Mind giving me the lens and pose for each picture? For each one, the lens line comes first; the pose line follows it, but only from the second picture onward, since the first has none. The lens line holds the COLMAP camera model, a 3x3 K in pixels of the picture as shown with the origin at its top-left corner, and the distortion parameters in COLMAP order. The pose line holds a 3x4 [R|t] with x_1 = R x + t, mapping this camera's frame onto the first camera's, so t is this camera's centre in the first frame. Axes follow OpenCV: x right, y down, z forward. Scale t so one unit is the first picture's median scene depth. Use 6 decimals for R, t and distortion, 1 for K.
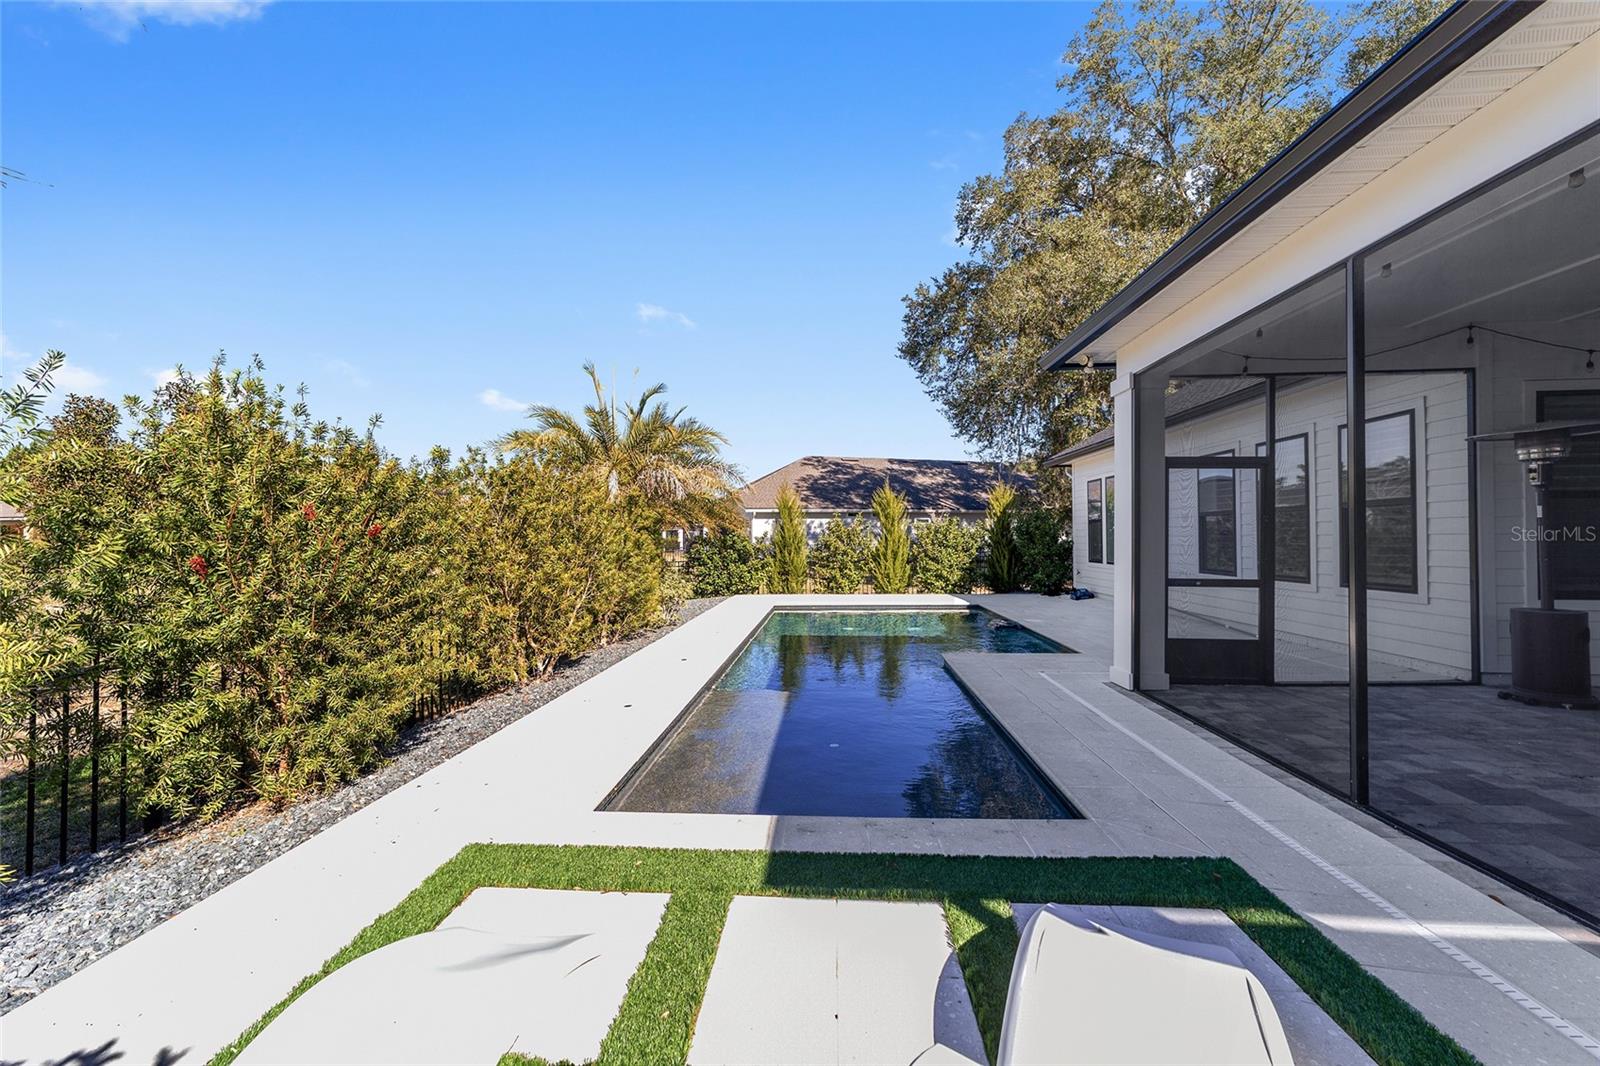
lens RADIAL K [[608.7, 0, 792.6], [0, 608.7, 532.3], [0, 0, 1]] dist [-0.020378, 0.008140]
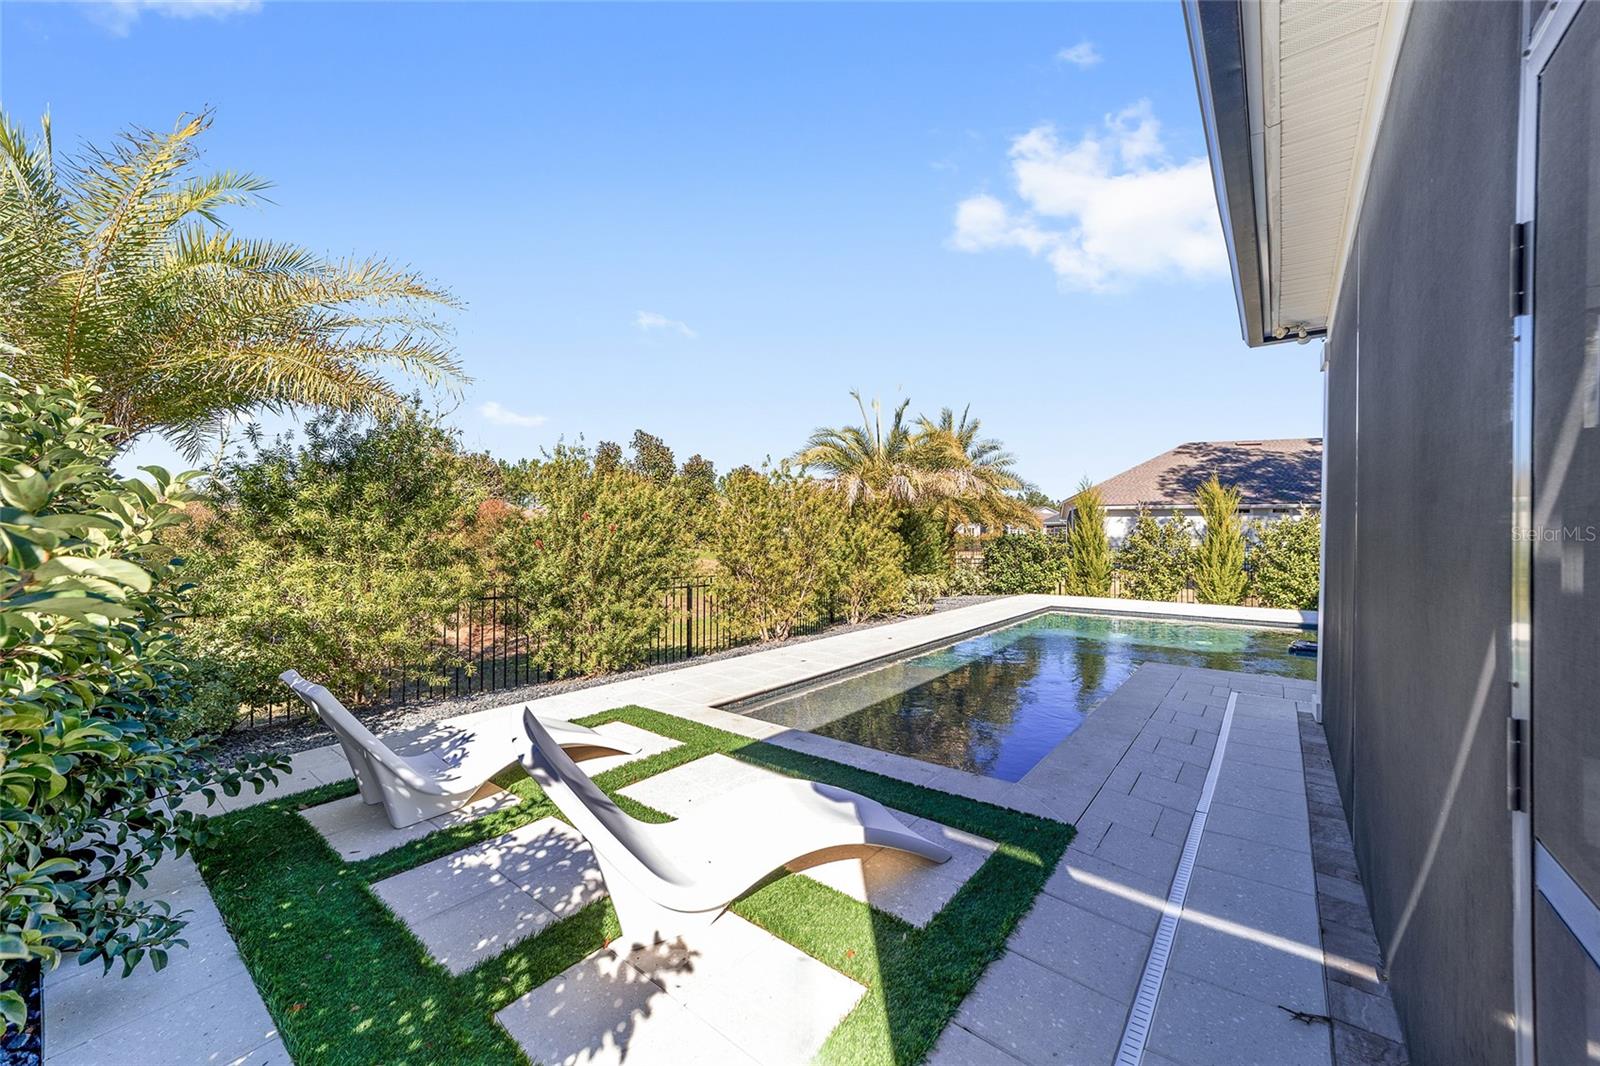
lens RADIAL K [[606.3, 0, 800.0], [0, 606.3, 533.0], [0, 0, 1]] dist [0.001903, 0.000096]
pose [[0.827885, 0.009776, -0.560813, 0.153729], [-0.007317, 0.999951, 0.006630, -0.000751], [0.560851, -0.001385, 0.827916, -0.034843]]
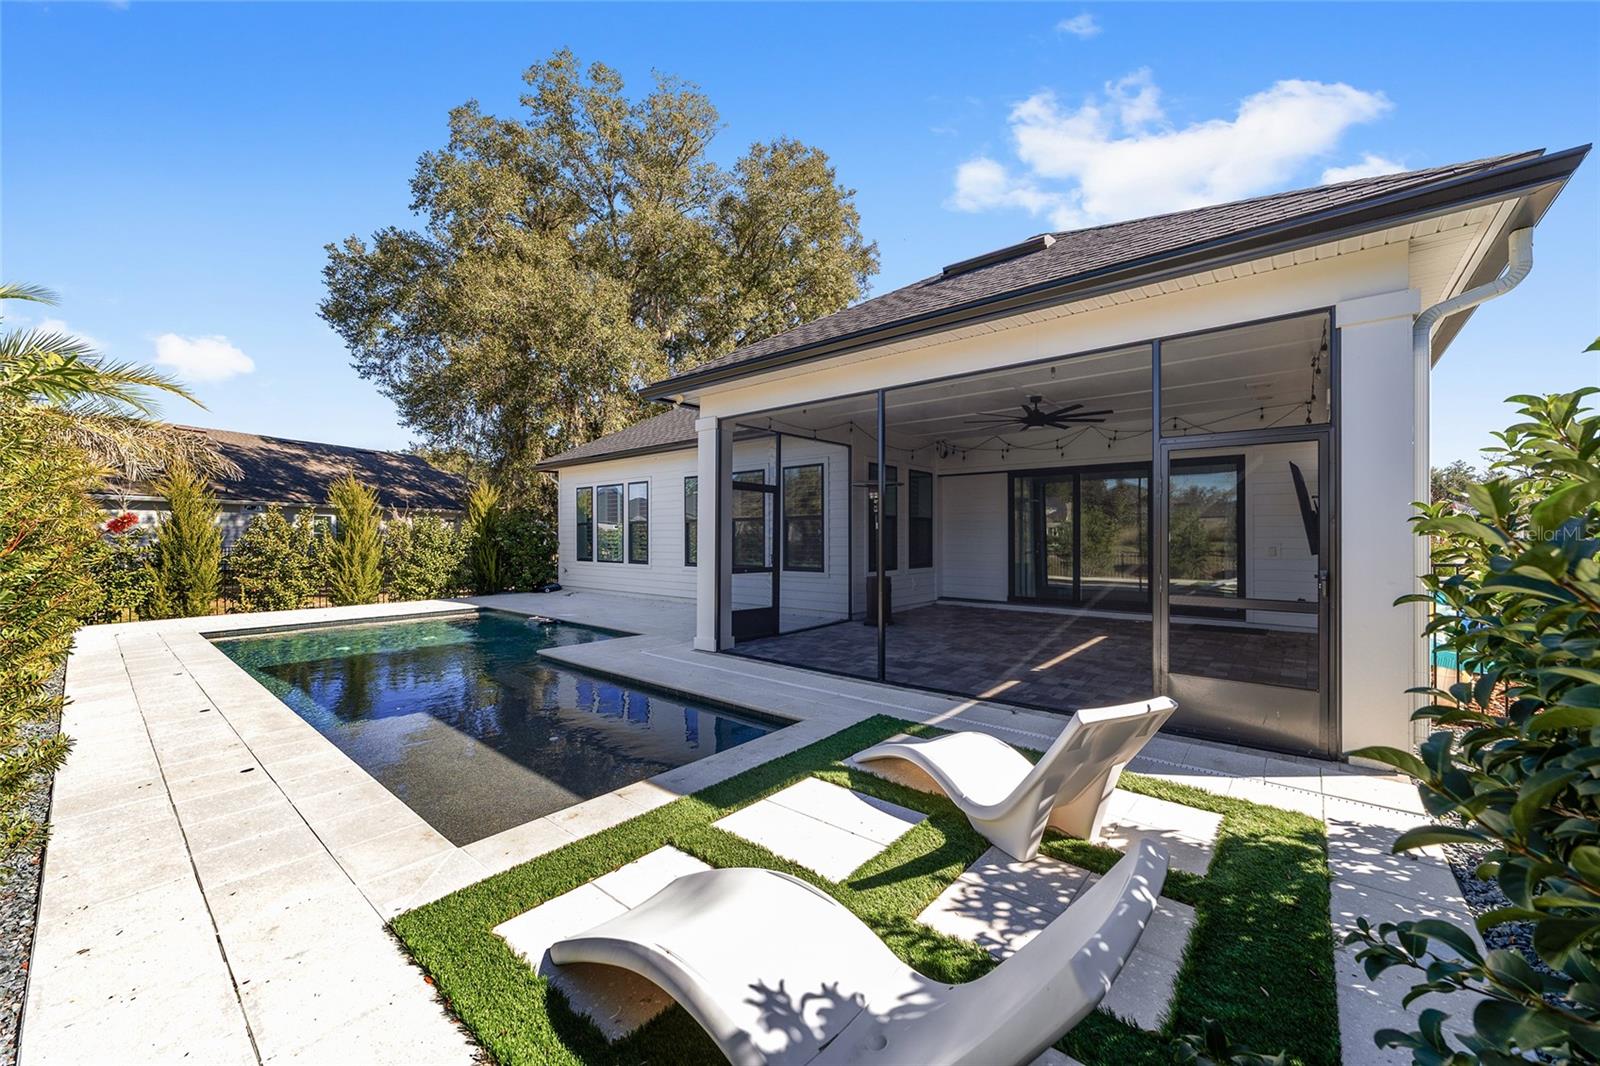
lens RADIAL K [[608.7, 0, 792.6], [0, 608.7, 532.3], [0, 0, 1]] dist [-0.020378, 0.008140]
pose [[0.593743, 0.012436, 0.804558, -0.153610], [-0.010139, 0.999917, -0.007973, 0.001329], [-0.804591, -0.003424, 0.593820, 0.019344]]
